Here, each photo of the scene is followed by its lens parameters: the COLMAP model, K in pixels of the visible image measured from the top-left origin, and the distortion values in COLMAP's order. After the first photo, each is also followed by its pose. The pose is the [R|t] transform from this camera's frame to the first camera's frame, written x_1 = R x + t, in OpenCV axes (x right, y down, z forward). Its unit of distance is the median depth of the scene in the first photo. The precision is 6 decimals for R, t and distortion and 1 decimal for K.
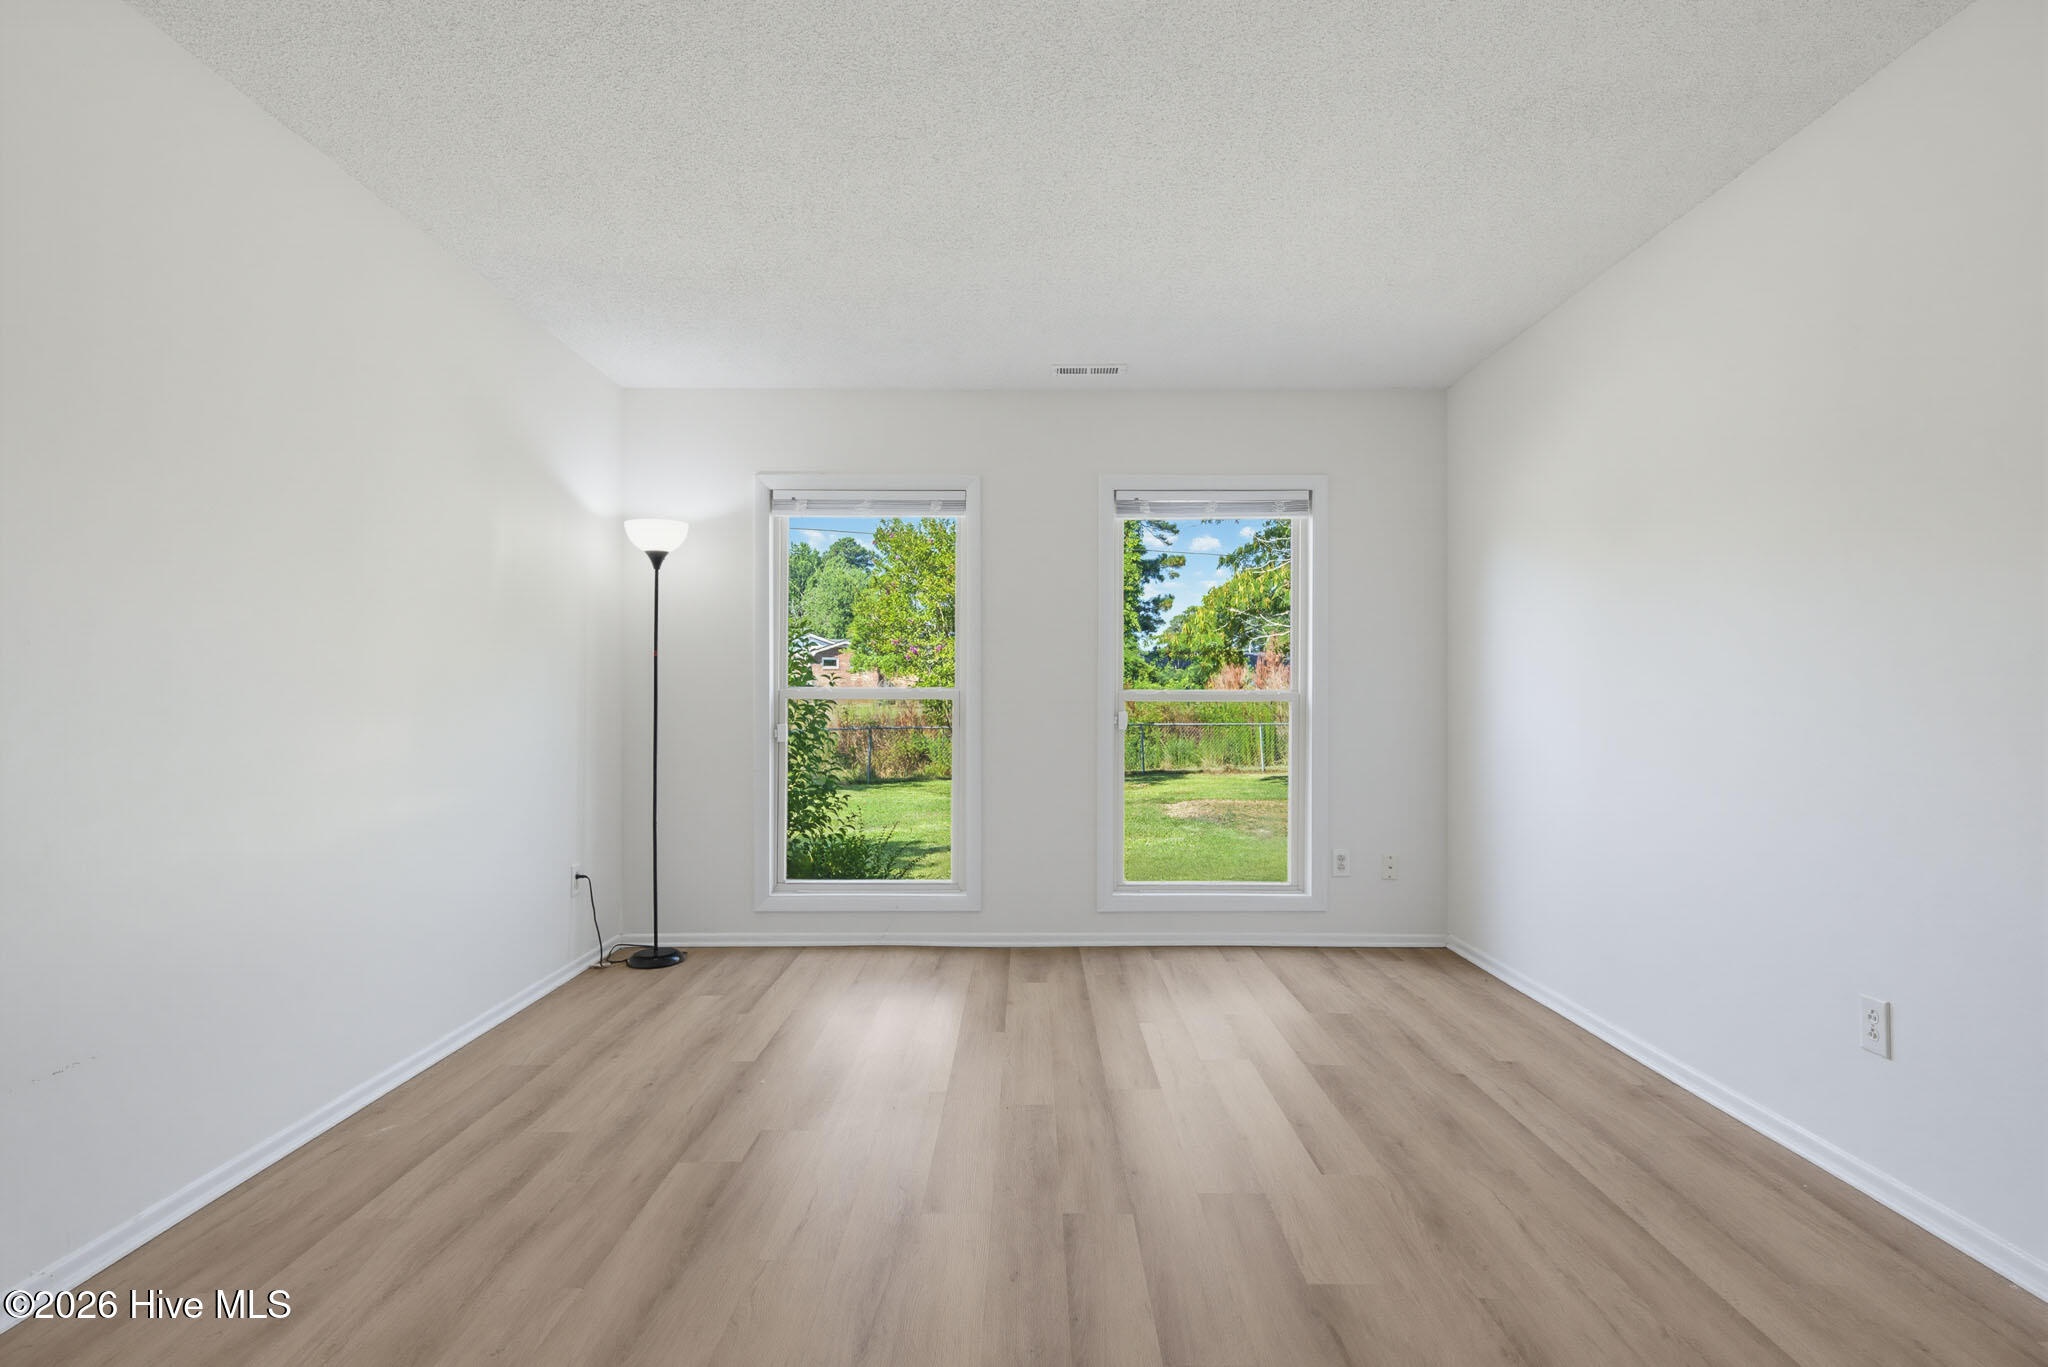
lens RADIAL K [[1053.2, 0, 1024.0], [0, 1053.2, 683.5], [0, 0, 1]] dist [0.026785, -0.000623]
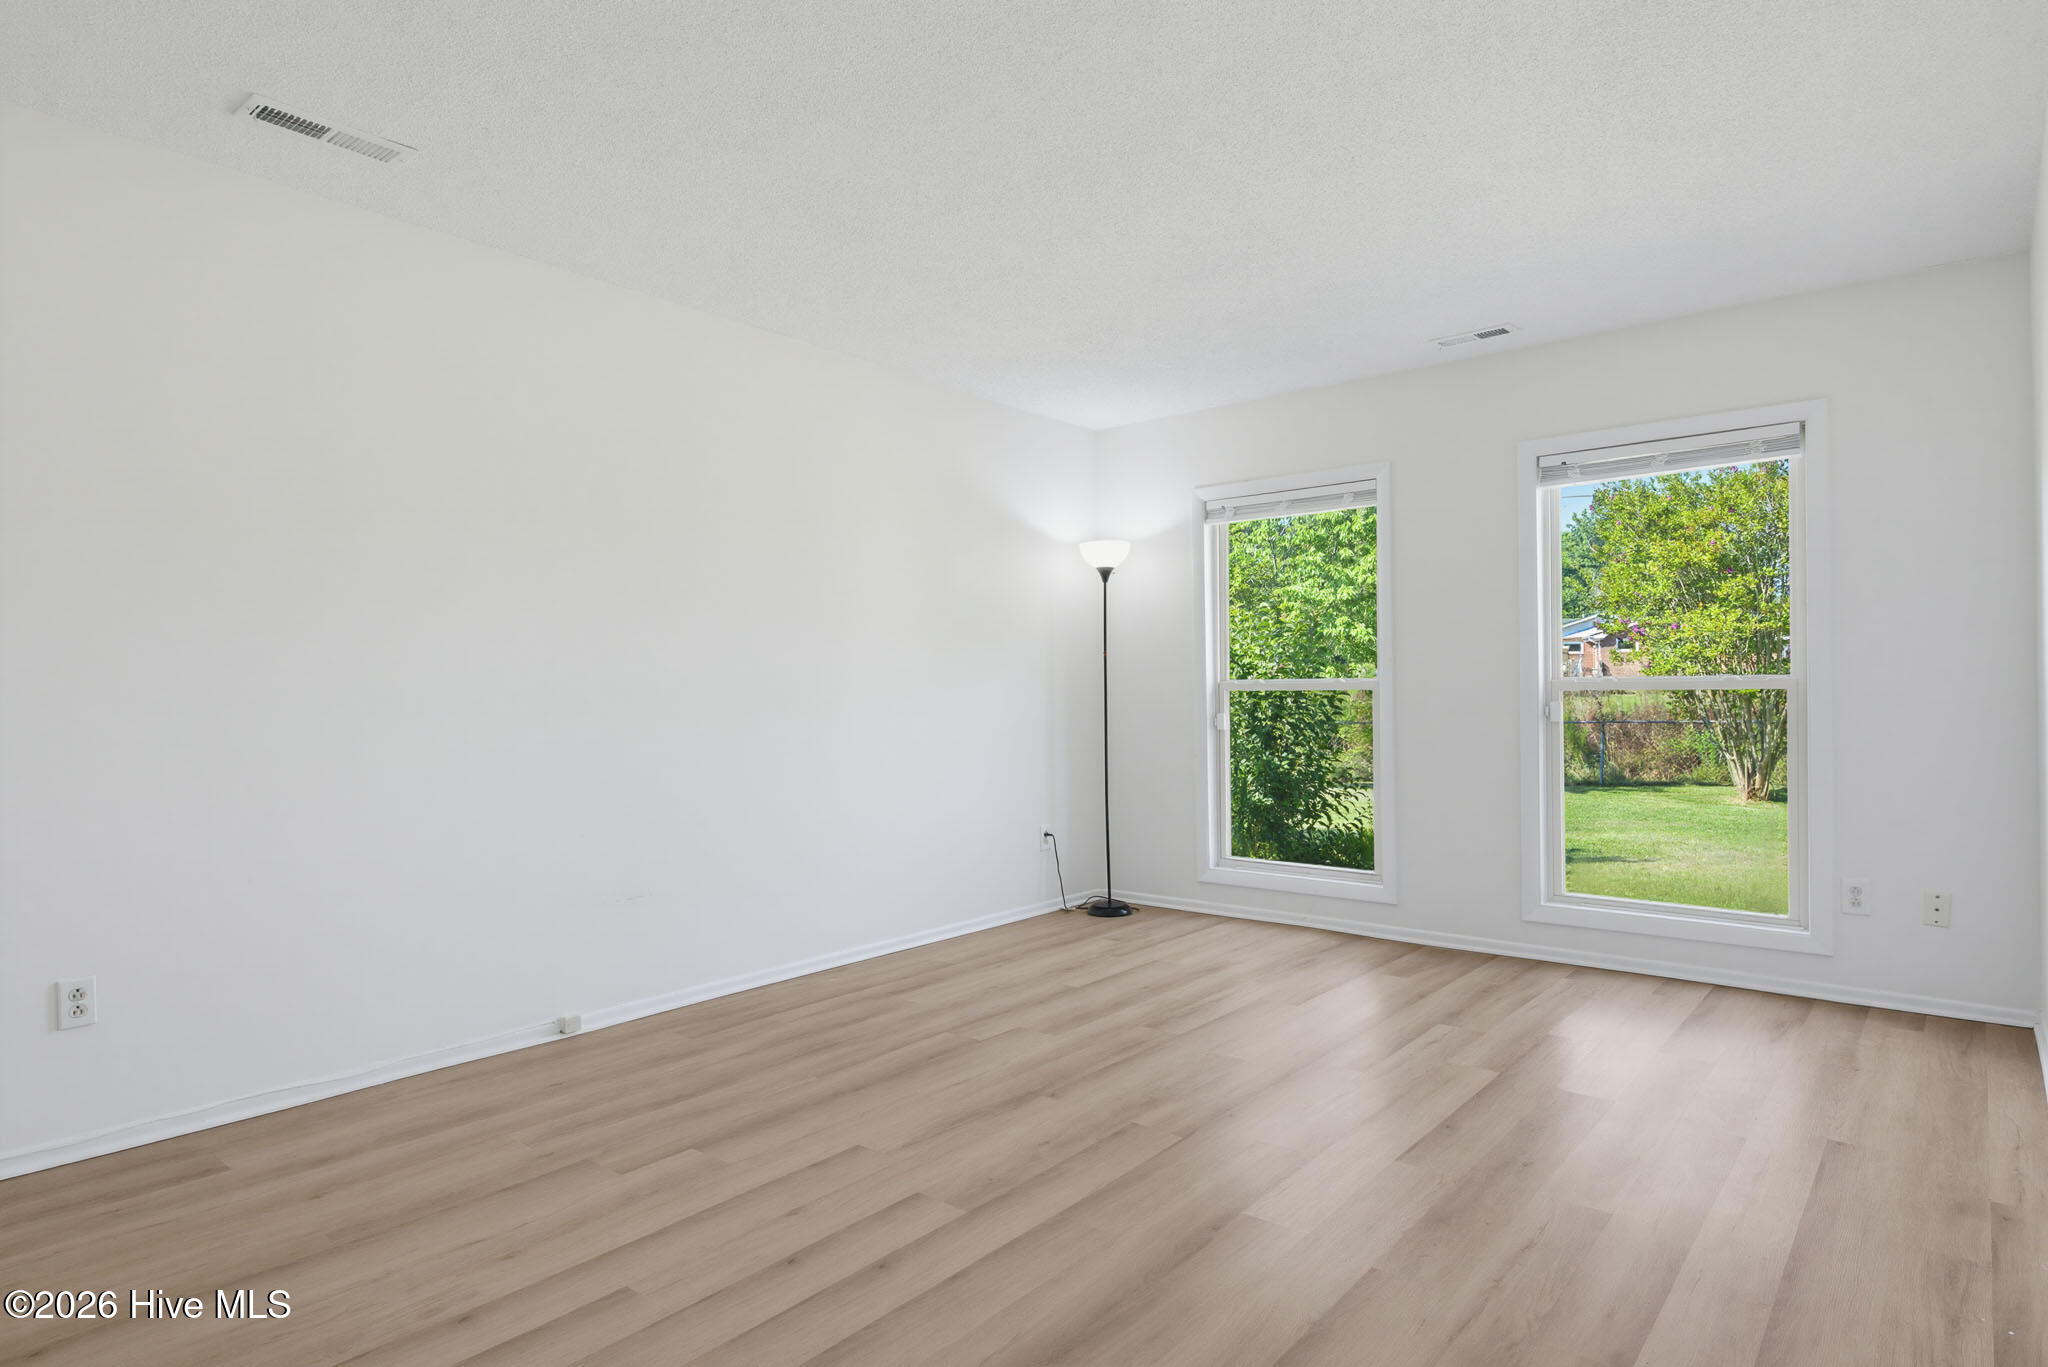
lens RADIAL K [[1101.8, 0, 1033.6], [0, 1101.8, 688.3], [0, 0, 1]] dist [0.033017, -0.022200]
pose [[0.774103, -0.009436, -0.632990, 0.373544], [0.018016, 0.999812, 0.007128, 0.000266], [0.632803, -0.016922, 0.774128, -0.012108]]
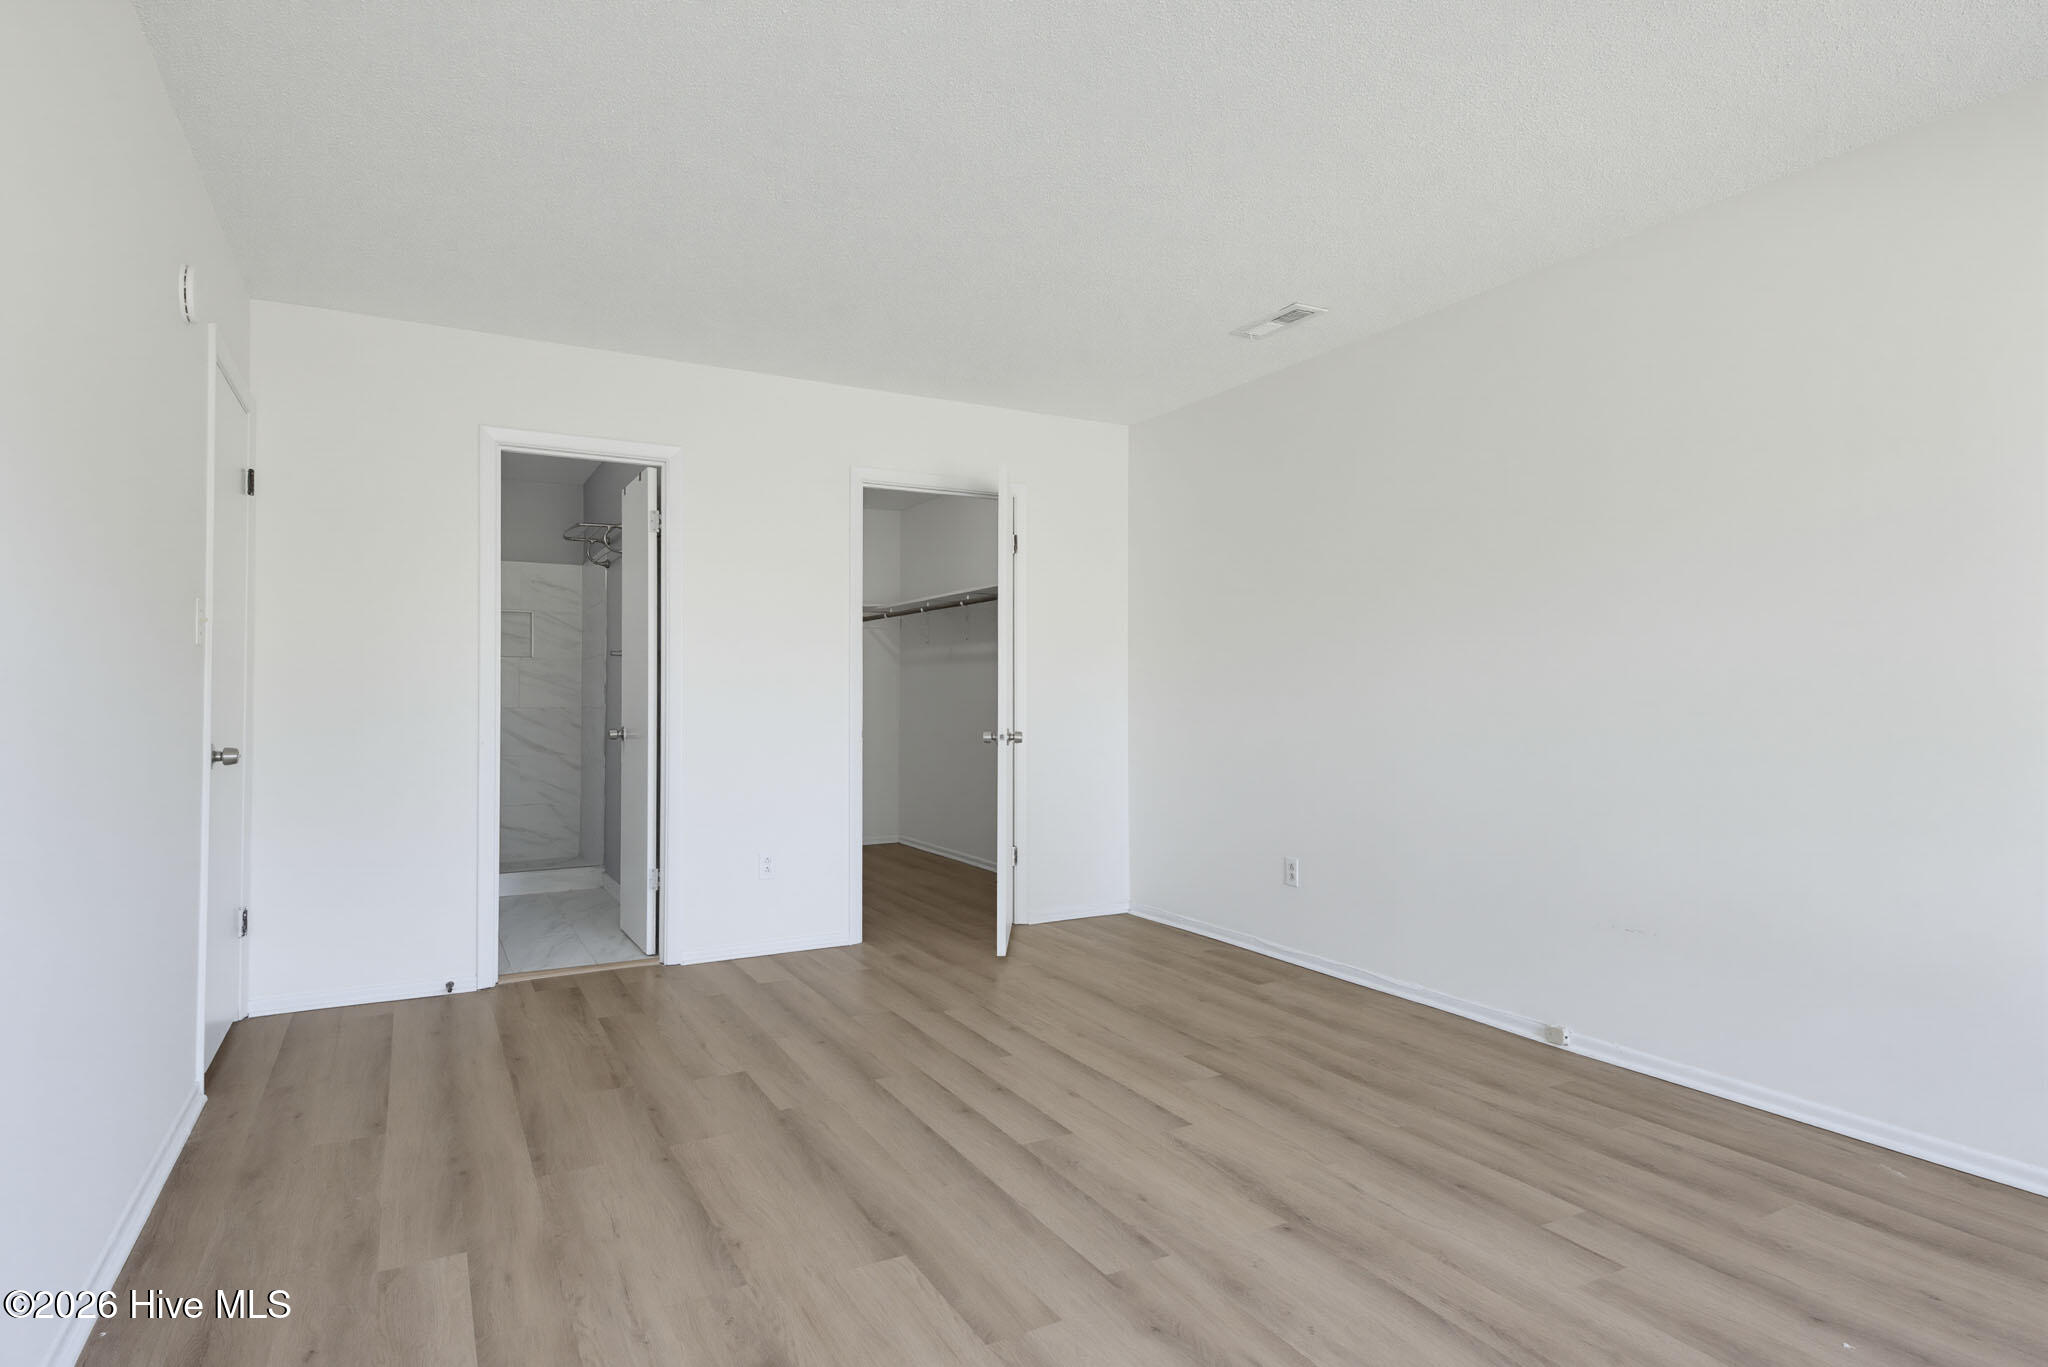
lens RADIAL K [[1101.8, 0, 1033.6], [0, 1101.8, 688.3], [0, 0, 1]] dist [0.033017, -0.022200]
pose [[-0.868971, -0.004821, -0.494839, 0.311109], [0.005660, 0.999790, -0.019679, 0.012847], [0.494830, -0.019901, -0.868762, 0.899435]]
